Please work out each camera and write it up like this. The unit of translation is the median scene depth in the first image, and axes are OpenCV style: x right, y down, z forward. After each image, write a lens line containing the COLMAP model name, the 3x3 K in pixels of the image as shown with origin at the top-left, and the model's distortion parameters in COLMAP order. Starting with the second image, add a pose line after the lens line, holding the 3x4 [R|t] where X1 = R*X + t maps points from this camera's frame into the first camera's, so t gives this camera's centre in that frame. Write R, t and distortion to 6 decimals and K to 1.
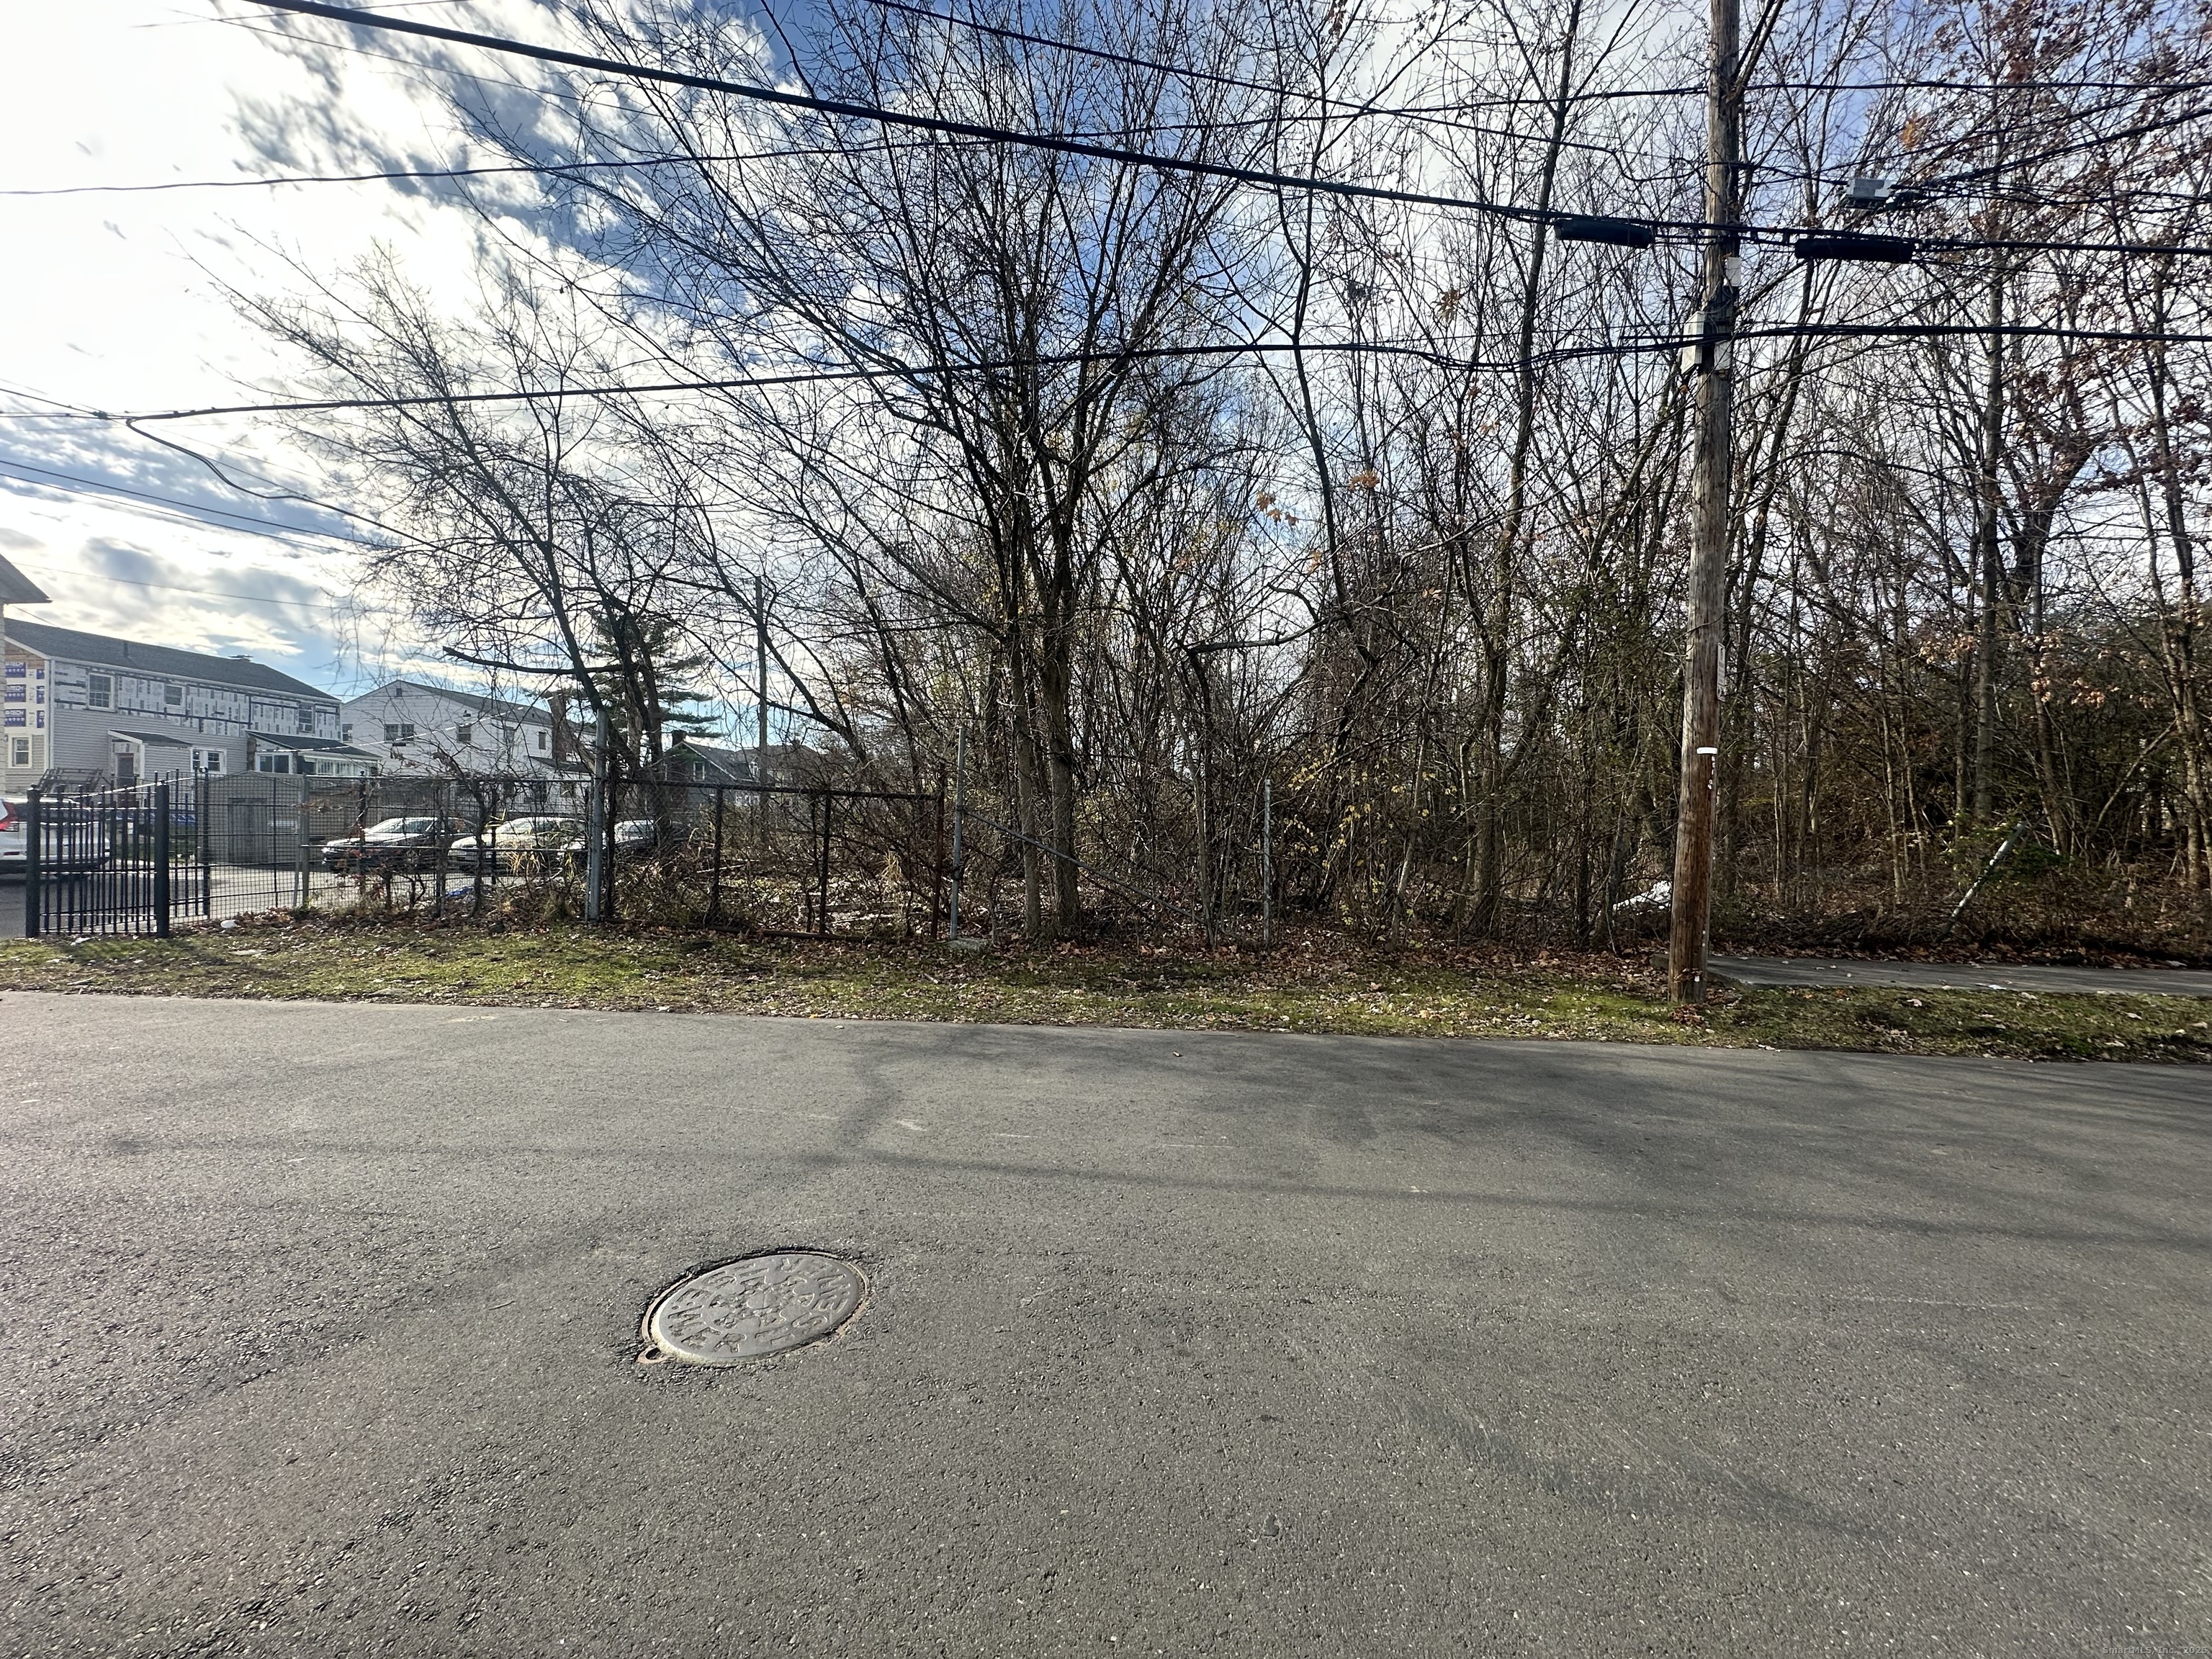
lens RADIAL K [[880.6, 0, 1101.1], [0, 880.6, 823.0], [0, 0, 1]] dist [-0.000200, 0.000518]
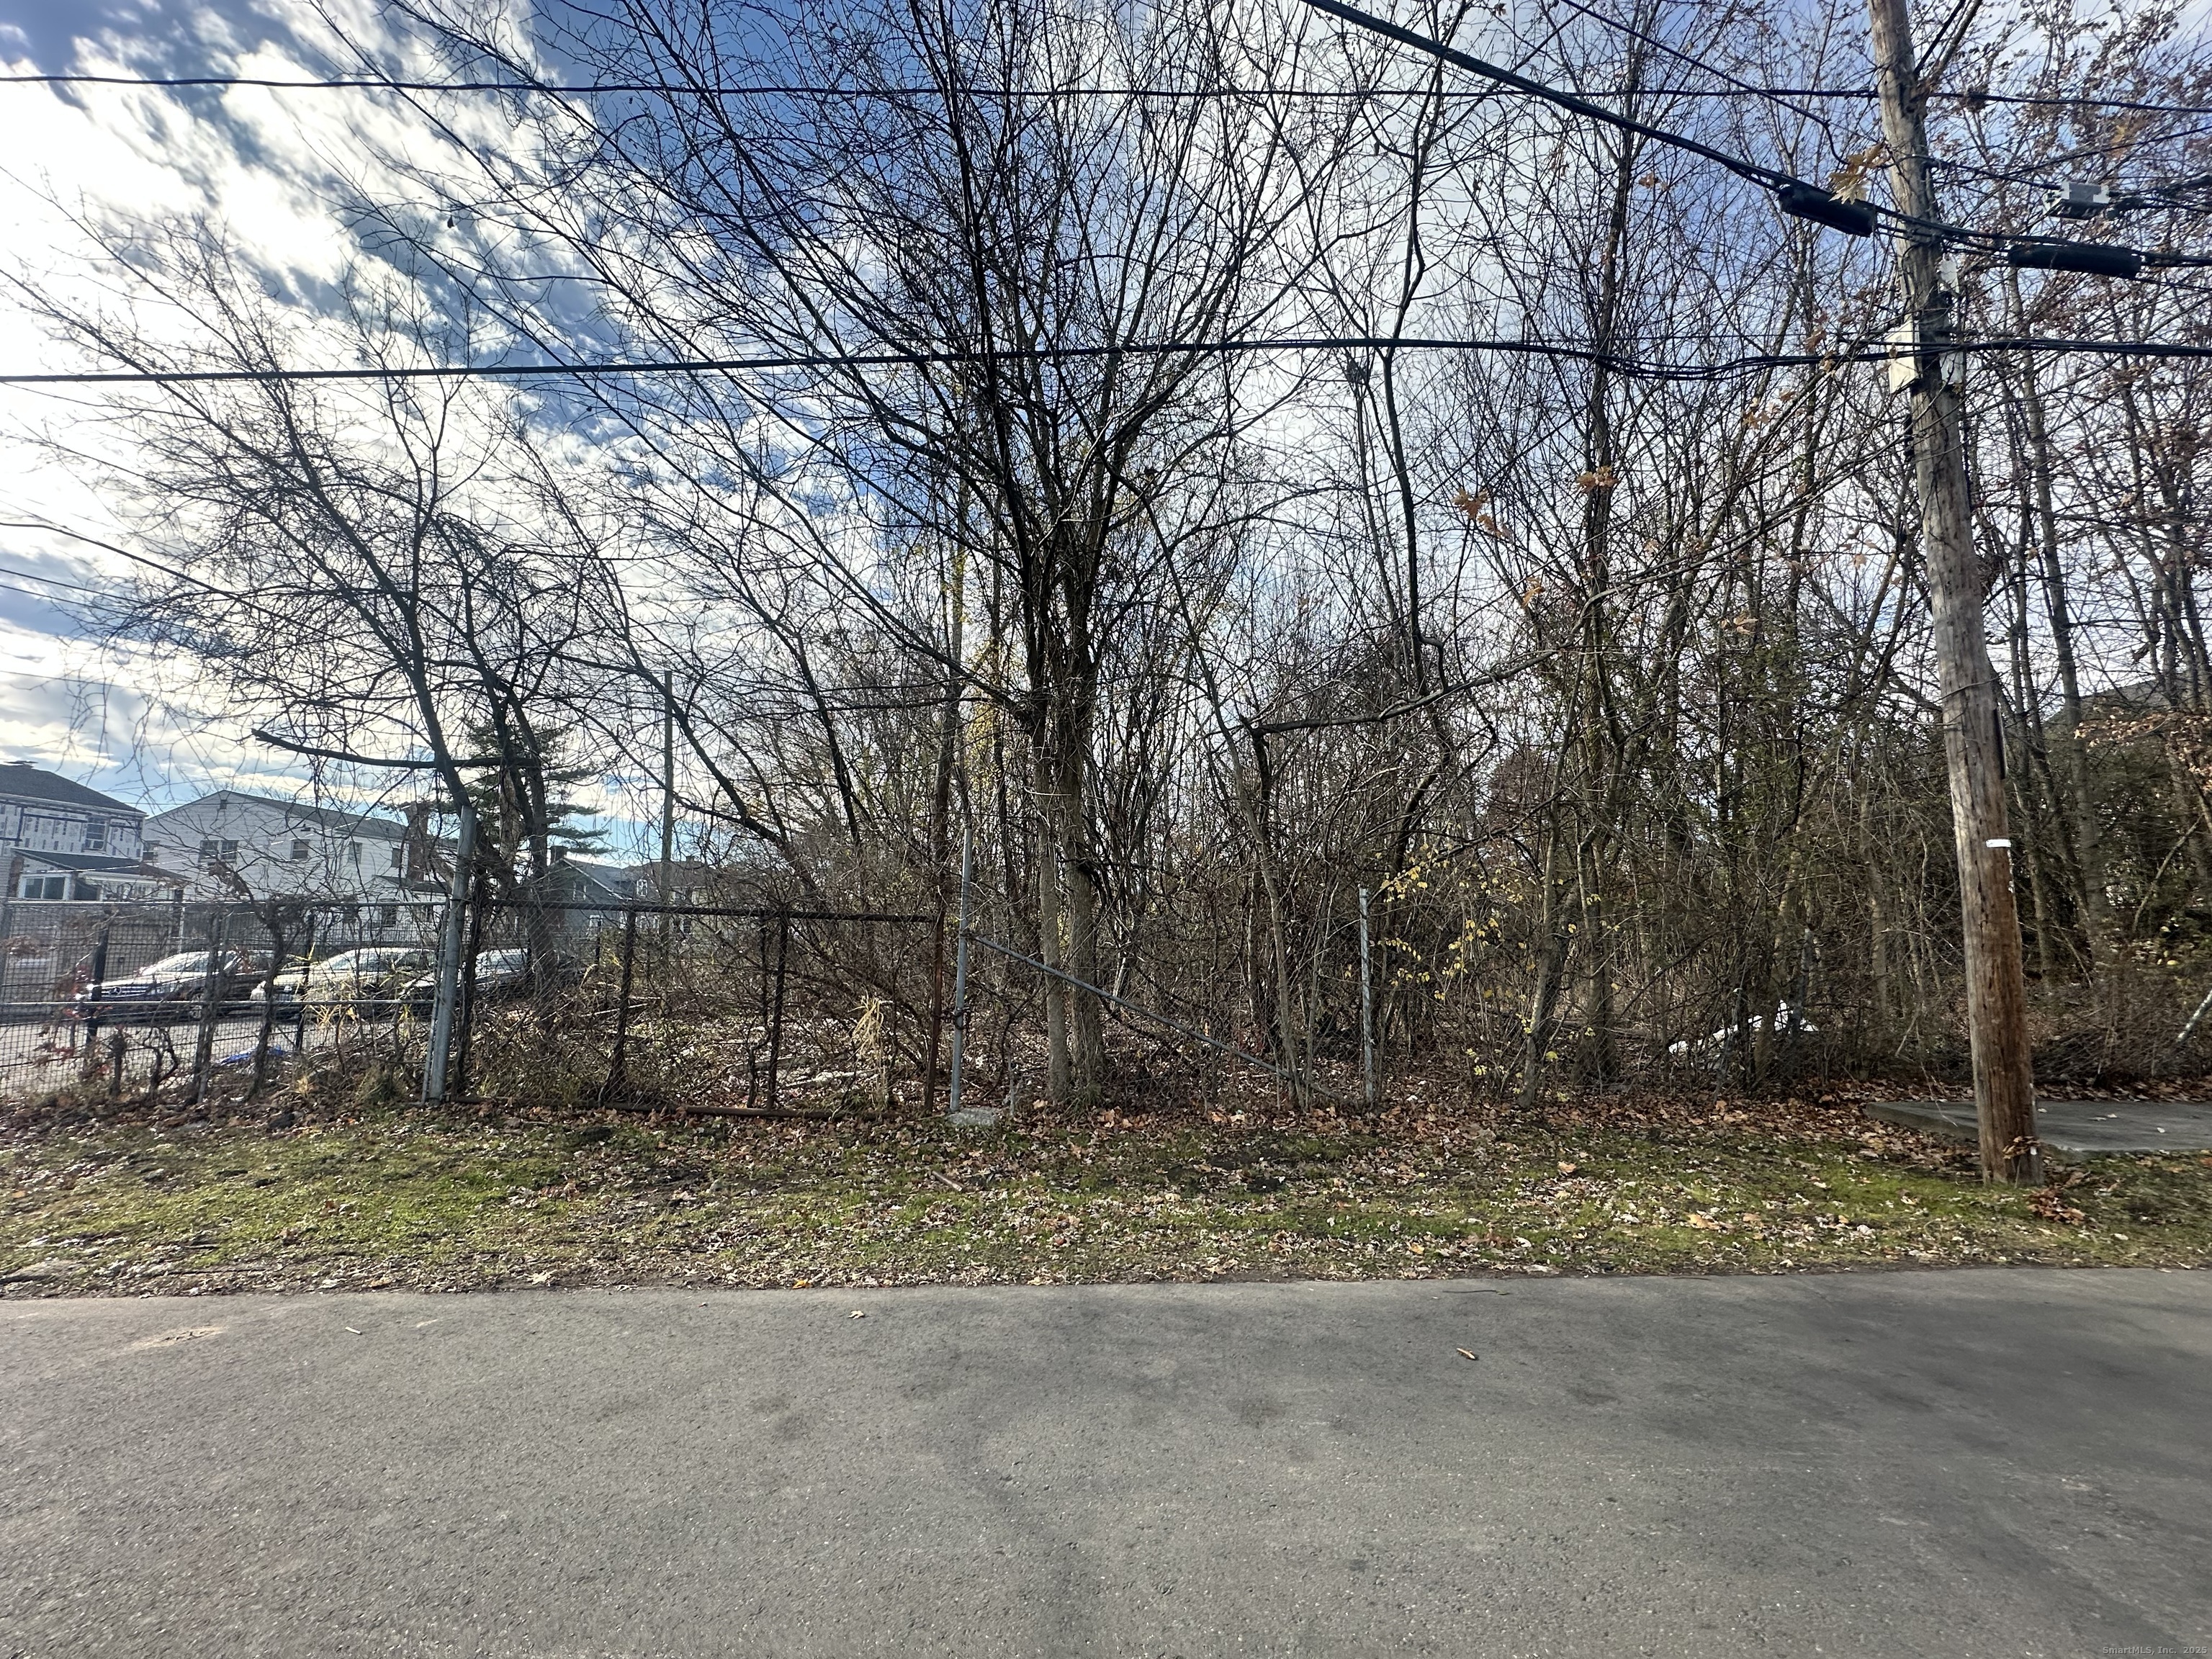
lens RADIAL K [[880.6, 0, 1101.1], [0, 880.6, 823.0], [0, 0, 1]] dist [-0.000200, 0.000518]
pose [[0.994049, -0.004907, 0.108819, -0.090174], [0.018822, 0.991696, -0.127221, -0.008159], [-0.107291, 0.128512, 0.985887, 0.162667]]
